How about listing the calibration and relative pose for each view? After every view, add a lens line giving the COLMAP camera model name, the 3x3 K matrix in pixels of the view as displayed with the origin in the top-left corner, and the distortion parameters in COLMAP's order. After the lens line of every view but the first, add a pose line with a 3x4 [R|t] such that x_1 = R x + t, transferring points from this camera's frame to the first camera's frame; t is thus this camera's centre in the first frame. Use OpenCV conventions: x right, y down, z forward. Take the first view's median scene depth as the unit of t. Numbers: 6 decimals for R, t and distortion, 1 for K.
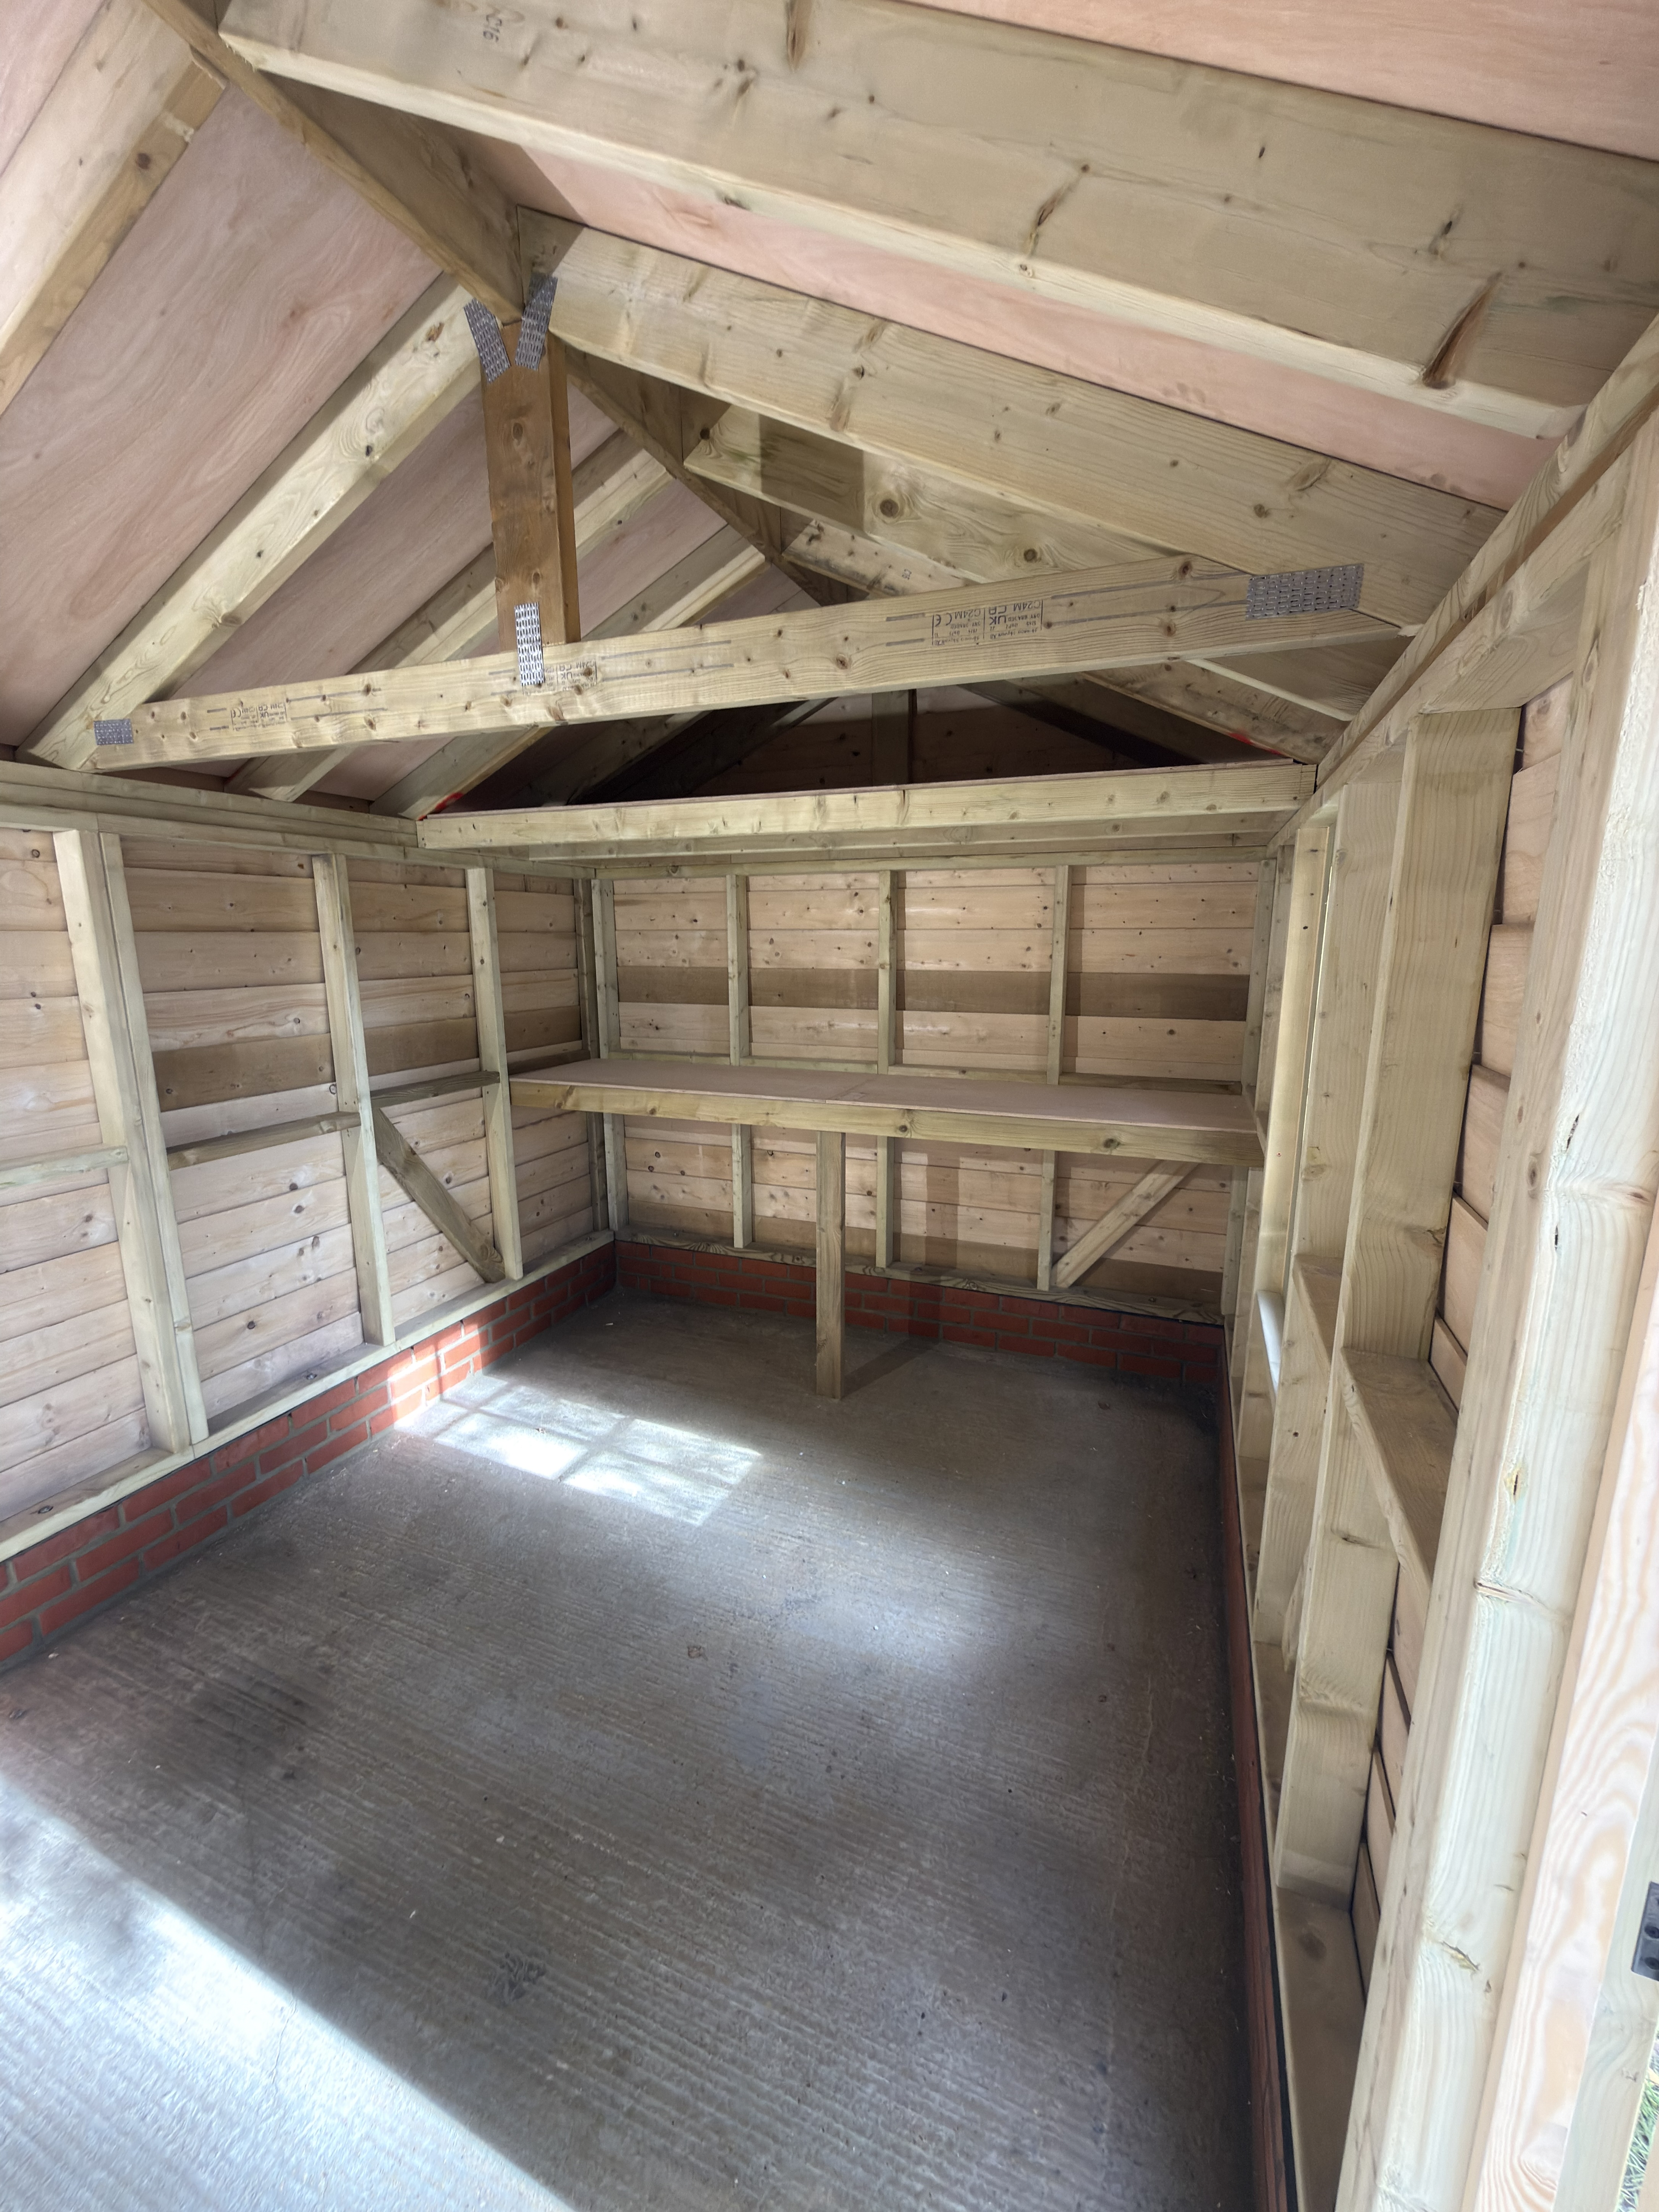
lens RADIAL K [[872.1, 0, 829.5], [0, 872.1, 1106.0], [0, 0, 1]] dist [0.000577, 0.000449]
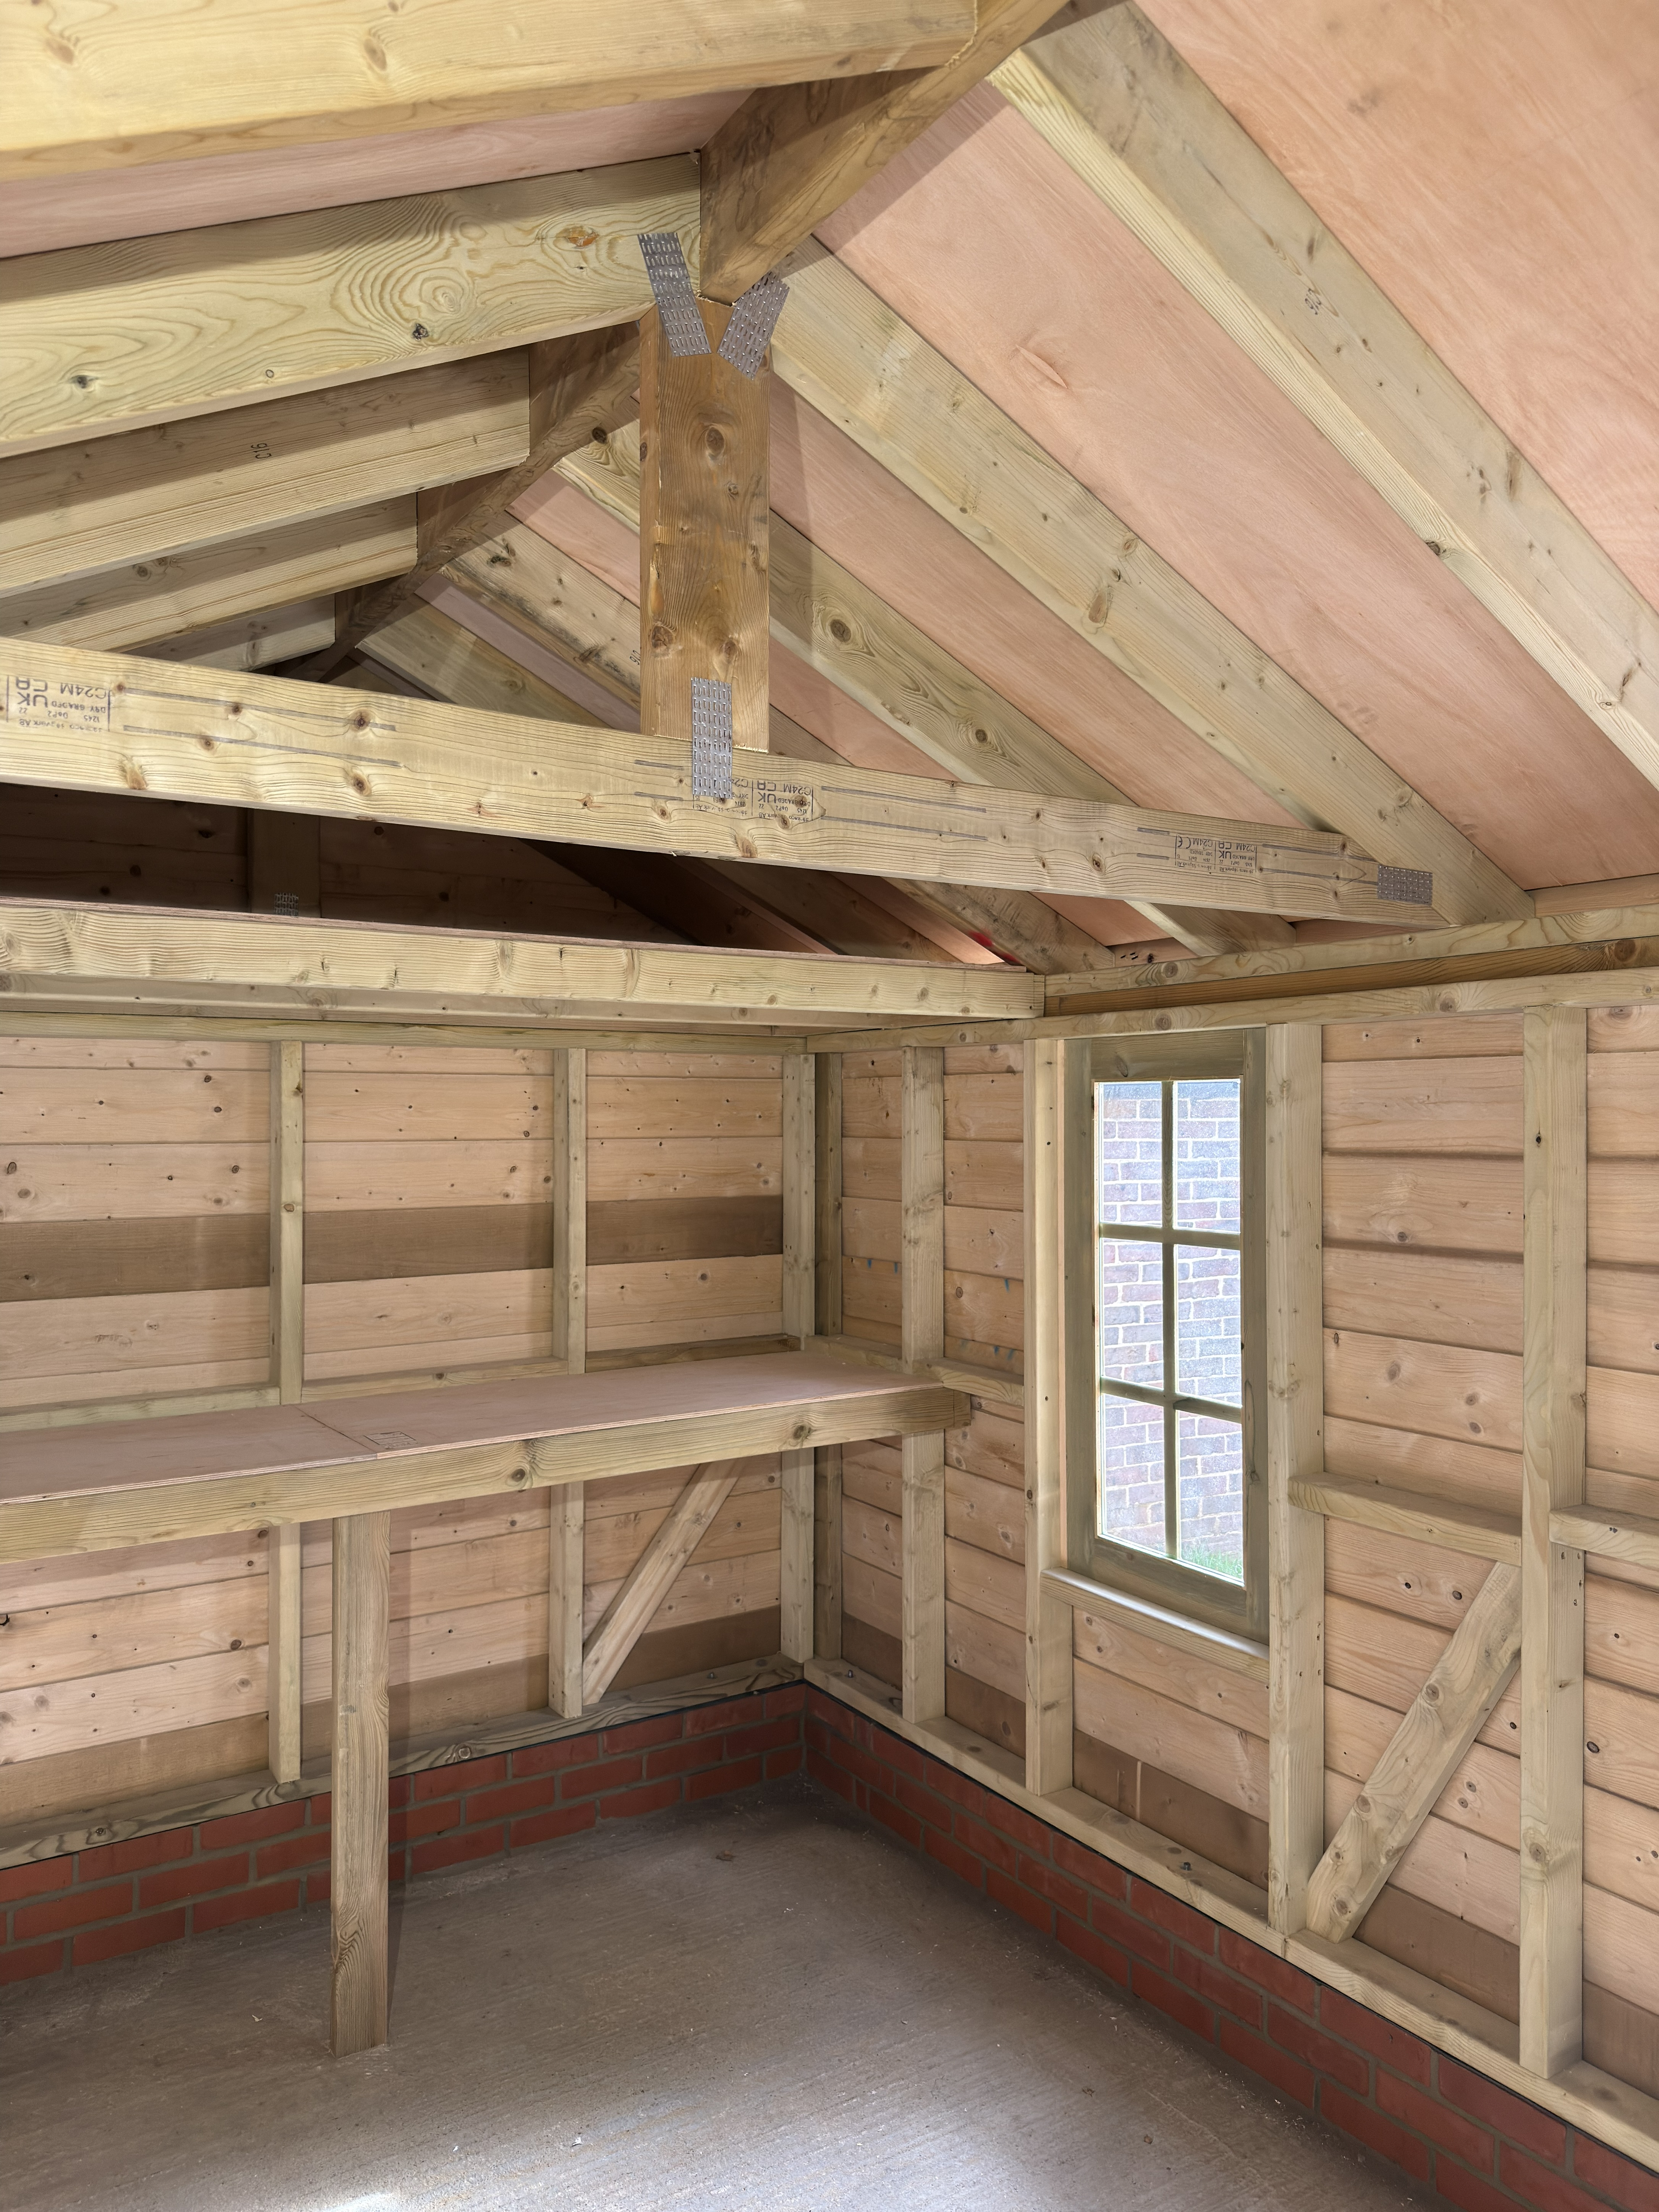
lens RADIAL K [[1546.6, 0, 797.9], [0, 1546.6, 1114.0], [0, 0, 1]] dist [0.125887, -0.230679]
pose [[0.587138, -0.000965, 0.809486, -0.605696], [0.158468, 0.980787, -0.113771, -0.058980], [-0.793824, 0.195077, 0.576011, 0.170595]]
